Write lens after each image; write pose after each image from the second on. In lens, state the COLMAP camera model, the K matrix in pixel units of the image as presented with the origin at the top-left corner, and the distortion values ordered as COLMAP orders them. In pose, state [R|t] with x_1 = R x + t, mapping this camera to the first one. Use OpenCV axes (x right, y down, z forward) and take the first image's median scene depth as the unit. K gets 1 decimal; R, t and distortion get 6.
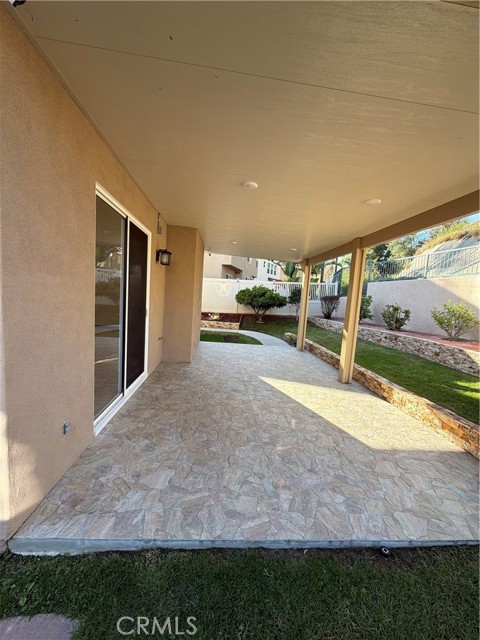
lens RADIAL K [[254.4, 0, 240.0], [0, 254.4, 321.0], [0, 0, 1]] dist [0.000266, -0.000157]
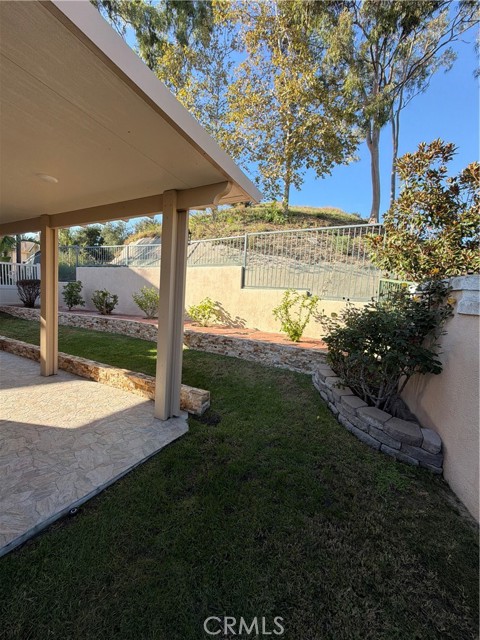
lens RADIAL K [[254.4, 0, 239.4], [0, 254.4, 321.1], [0, 0, 1]] dist [0.000266, -0.000157]
pose [[0.541680, -0.098601, 0.834782, 0.053560], [0.054629, 0.995126, 0.082092, 0.015842], [-0.838808, 0.001136, 0.544426, -0.086279]]
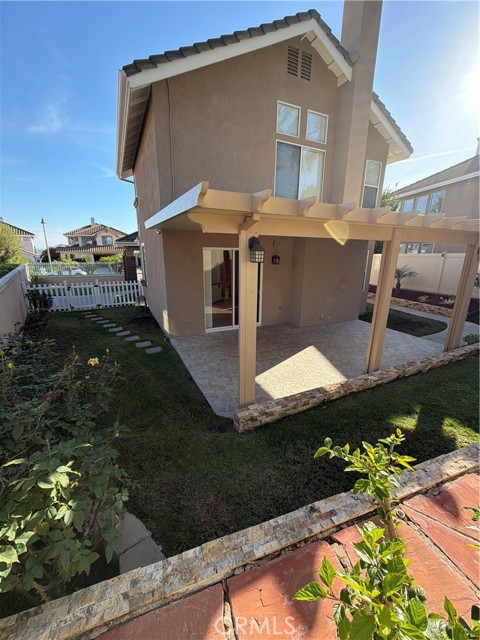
lens RADIAL K [[254.4, 0, 239.4], [0, 254.4, 320.6], [0, 0, 1]] dist [0.000266, -0.000157]
pose [[0.363009, 0.190788, -0.912044, 1.497151], [-0.075512, 0.981617, 0.175287, -0.154168], [0.928721, 0.005240, 0.370742, 0.175283]]
